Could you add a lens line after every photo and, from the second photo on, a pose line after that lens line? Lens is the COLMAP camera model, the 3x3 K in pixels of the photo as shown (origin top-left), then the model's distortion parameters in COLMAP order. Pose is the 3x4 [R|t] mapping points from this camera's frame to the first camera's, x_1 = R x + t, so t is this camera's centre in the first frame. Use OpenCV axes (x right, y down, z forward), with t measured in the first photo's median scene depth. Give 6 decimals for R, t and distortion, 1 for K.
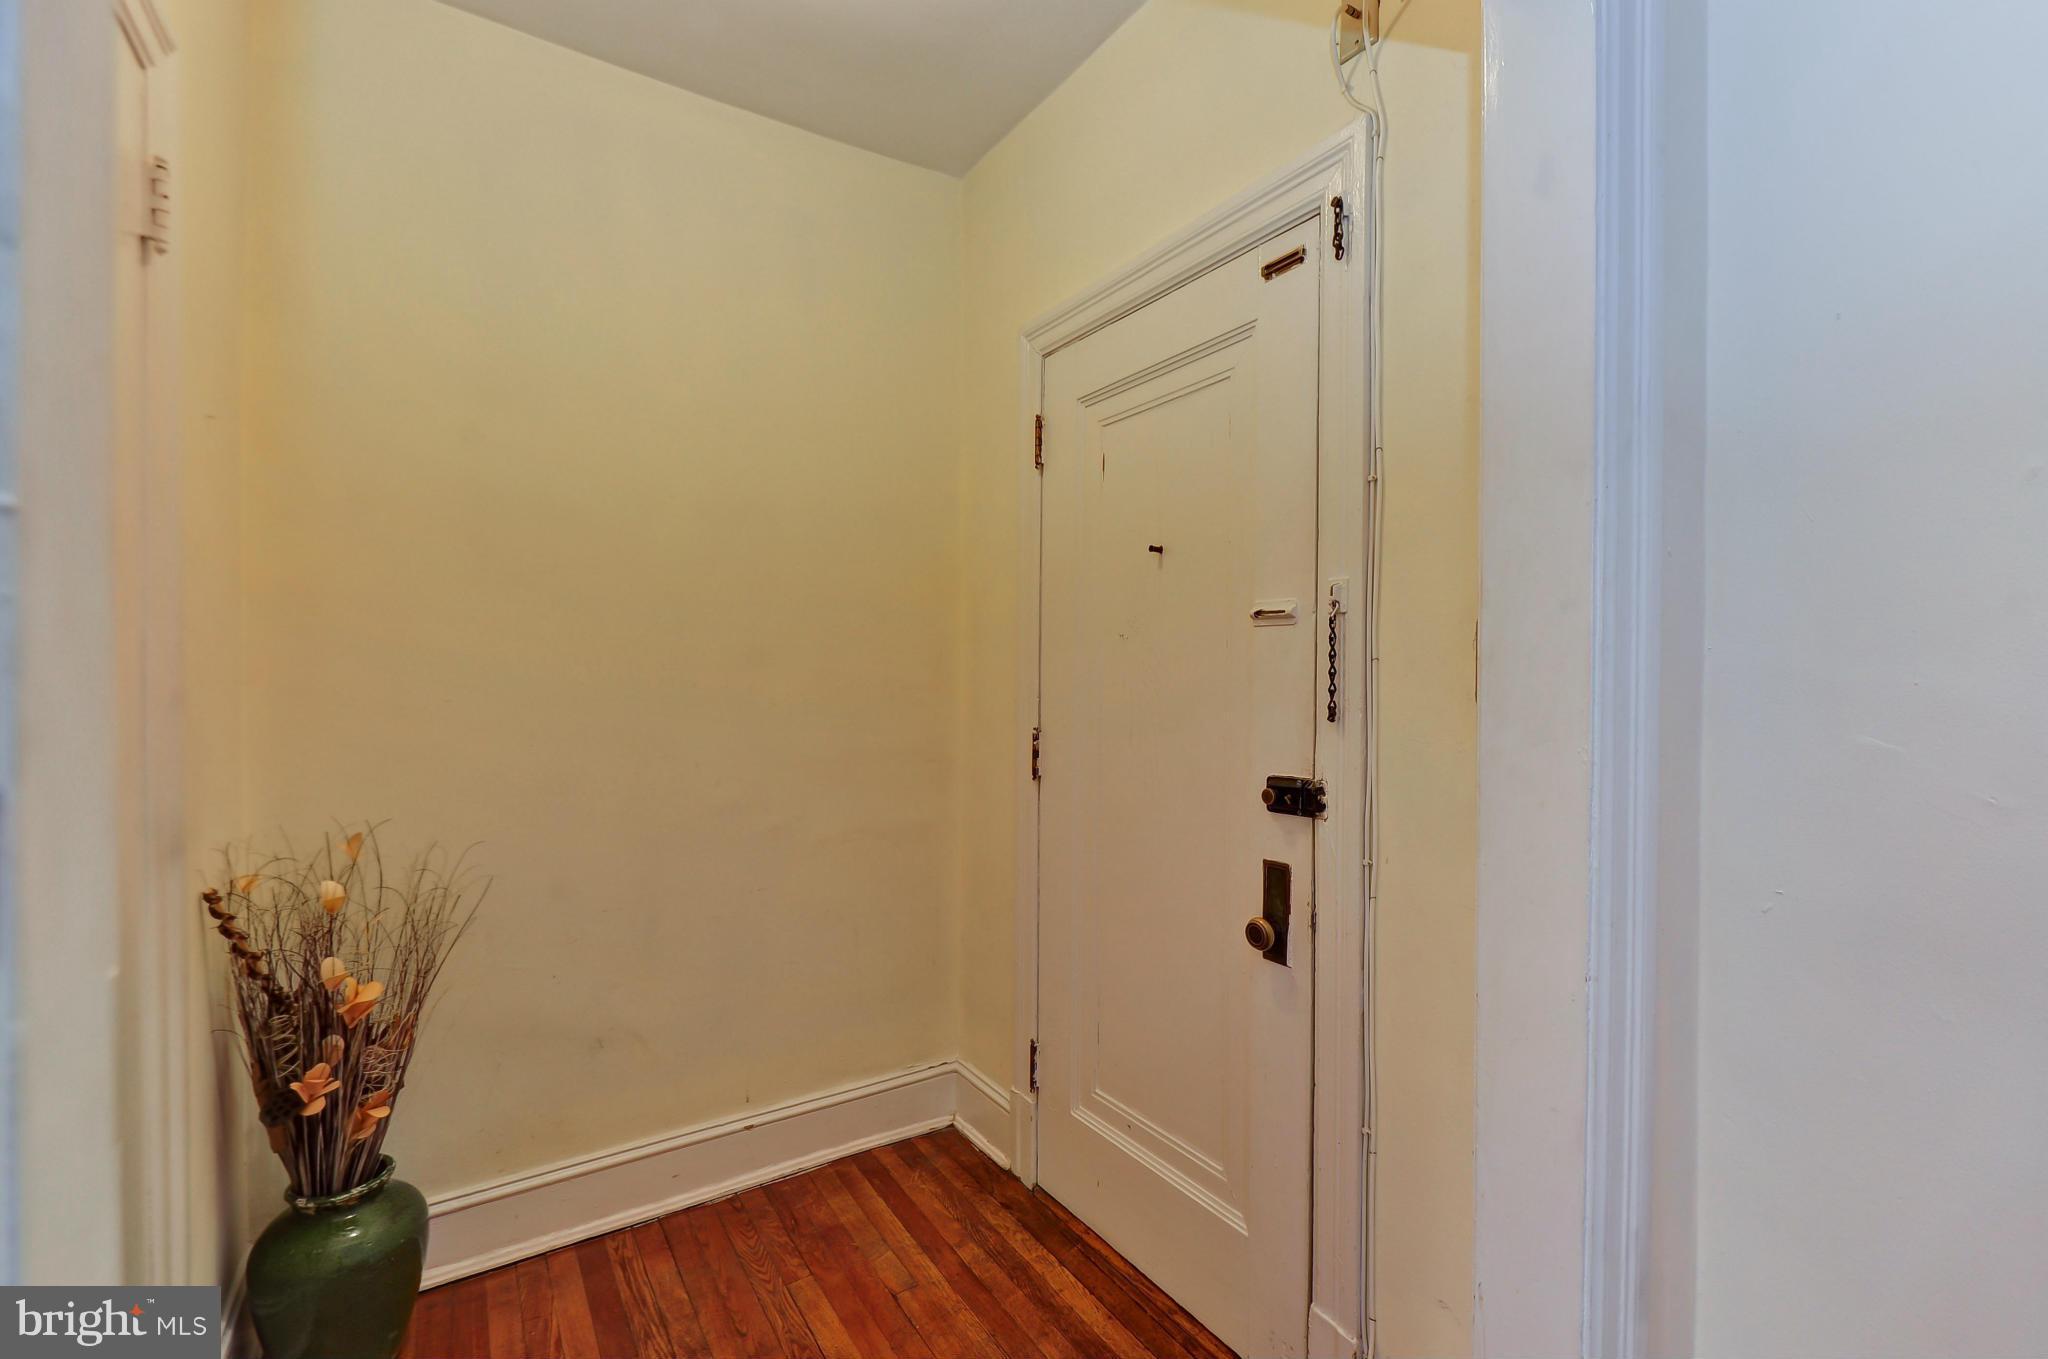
lens RADIAL K [[886.0, 0, 1042.1], [0, 886.0, 688.2], [0, 0, 1]] dist [0.001993, -0.002201]
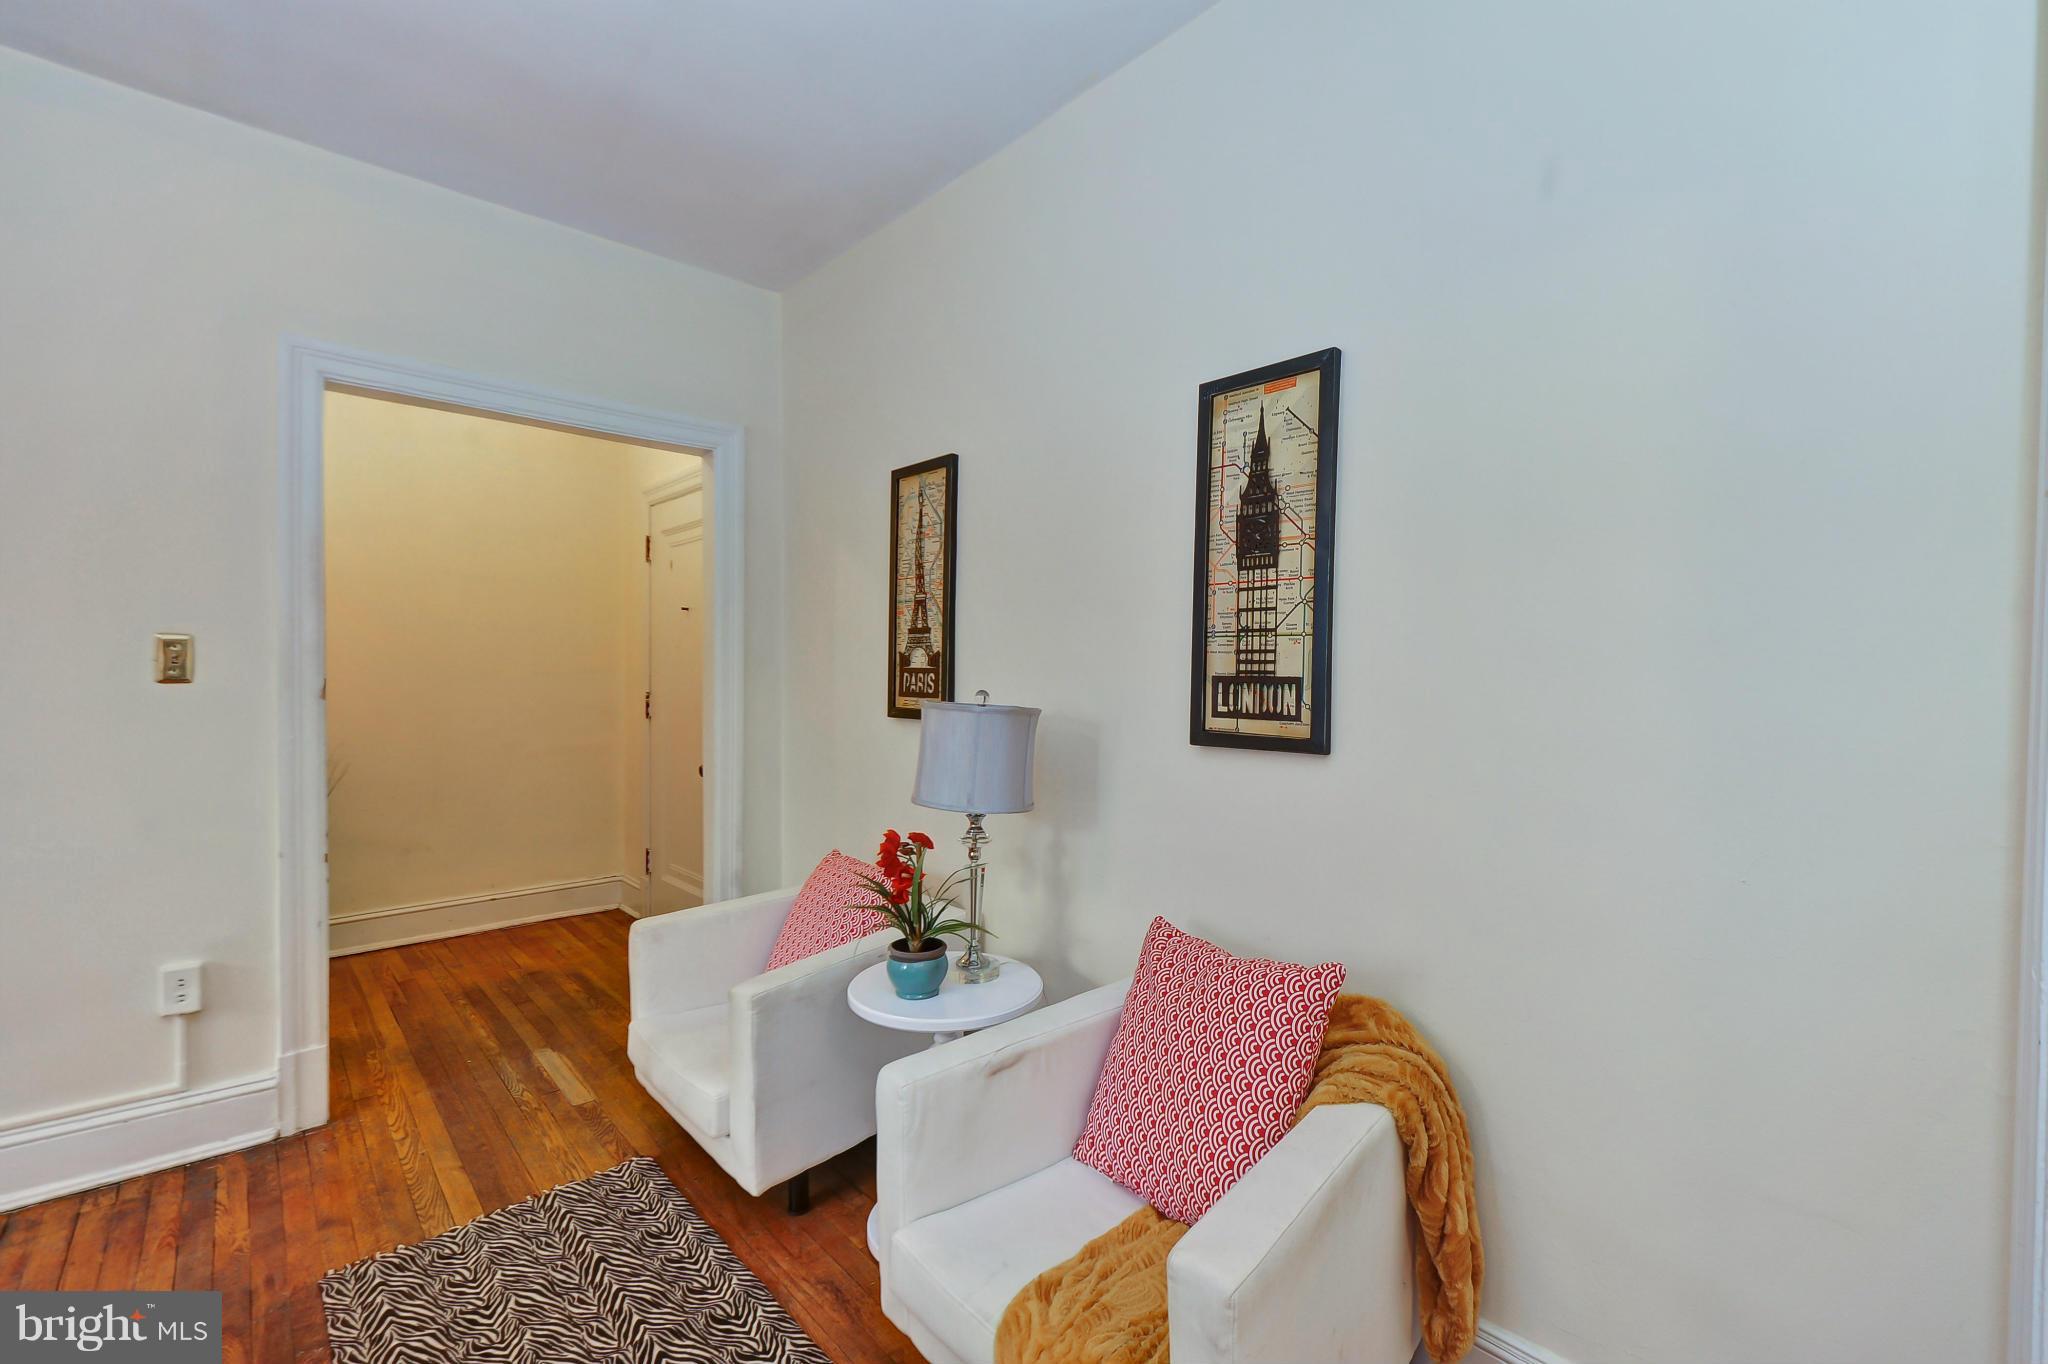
lens RADIAL K [[886.0, 0, 1045.5], [0, 886.0, 688.6], [0, 0, 1]] dist [0.001993, -0.002201]
pose [[0.986064, -0.002889, 0.166341, 0.736455], [0.001010, 0.999935, 0.011374, 0.020475], [-0.166363, -0.011048, 0.986003, -1.512925]]
